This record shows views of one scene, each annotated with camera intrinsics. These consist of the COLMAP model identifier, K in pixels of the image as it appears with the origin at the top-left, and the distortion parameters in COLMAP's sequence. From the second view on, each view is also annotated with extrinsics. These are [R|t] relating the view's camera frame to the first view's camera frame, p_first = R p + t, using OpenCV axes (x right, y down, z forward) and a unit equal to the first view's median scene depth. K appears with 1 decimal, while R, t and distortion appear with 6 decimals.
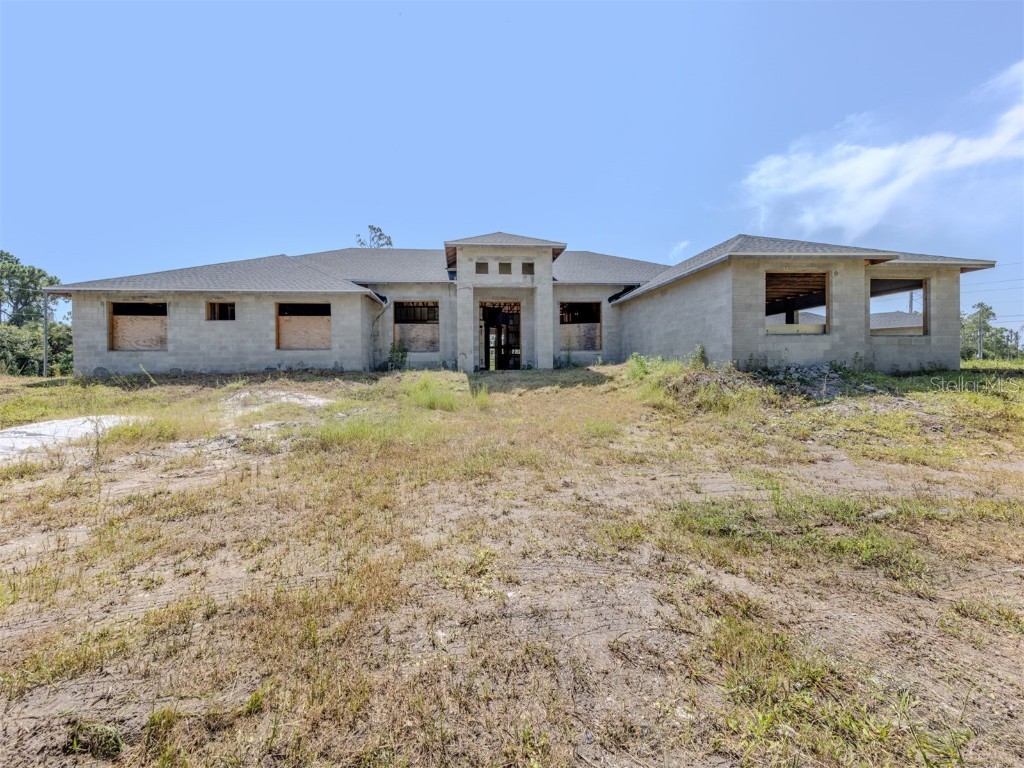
lens RADIAL K [[437.1, 0, 510.7], [0, 437.1, 385.3], [0, 0, 1]] dist [0.024187, -0.003076]
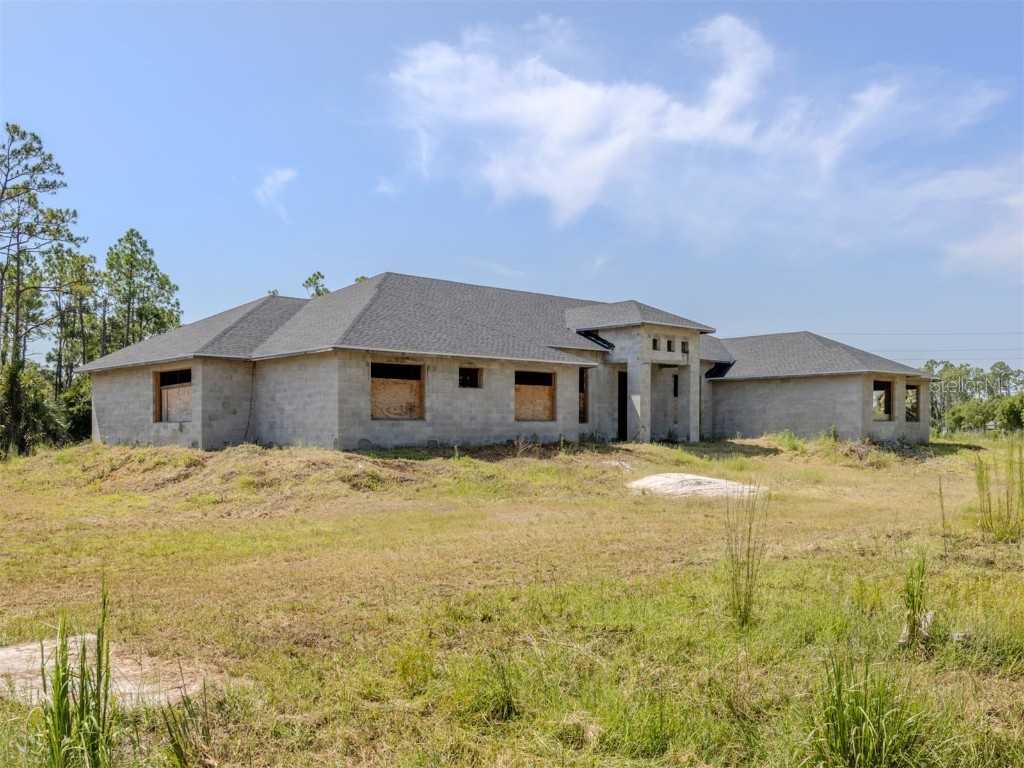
lens RADIAL K [[1218.9, 0, 510.5], [0, 1218.9, 384.9], [0, 0, 1]] dist [0.014291, 0.000000]
pose [[0.736716, 0.034292, 0.675333, -2.268248], [0.017189, 0.997441, -0.069399, 0.022385], [-0.675984, 0.062736, 0.734241, -0.886272]]
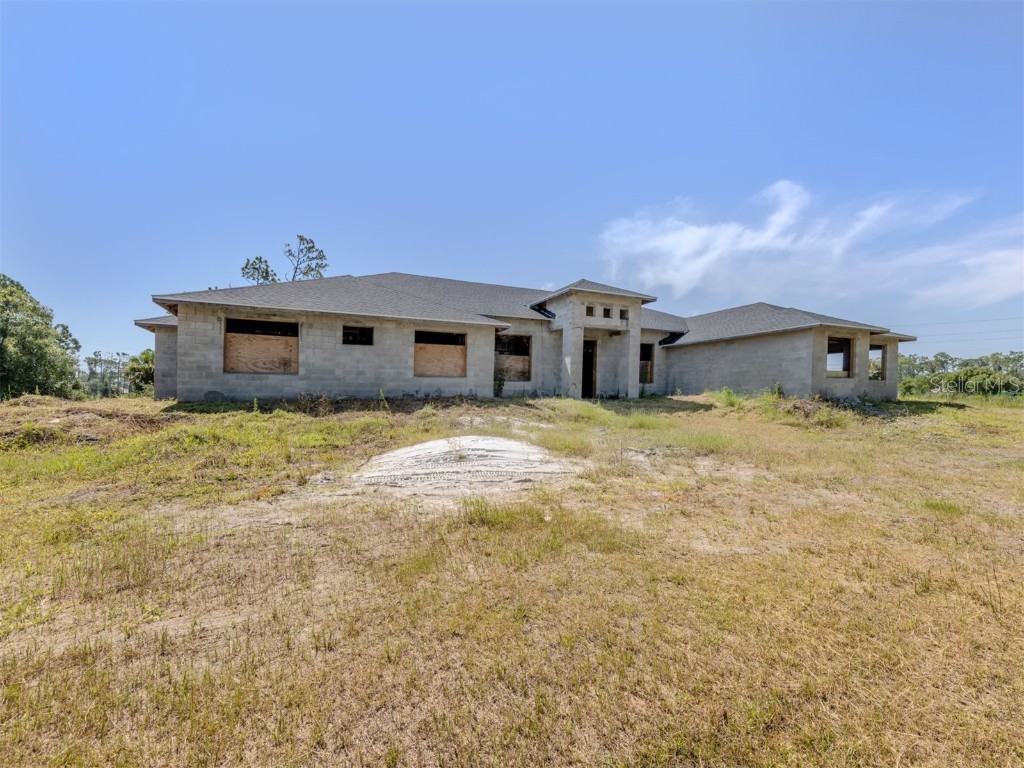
lens RADIAL K [[454.8, 0, 510.2], [0, 454.8, 400.5], [0, 0, 1]] dist [0.027635, -0.002410]
pose [[0.935741, 0.010137, 0.352542, -0.690078], [0.001870, 0.999430, -0.033701, 0.009718], [-0.352683, 0.032195, 0.935189, -0.052412]]
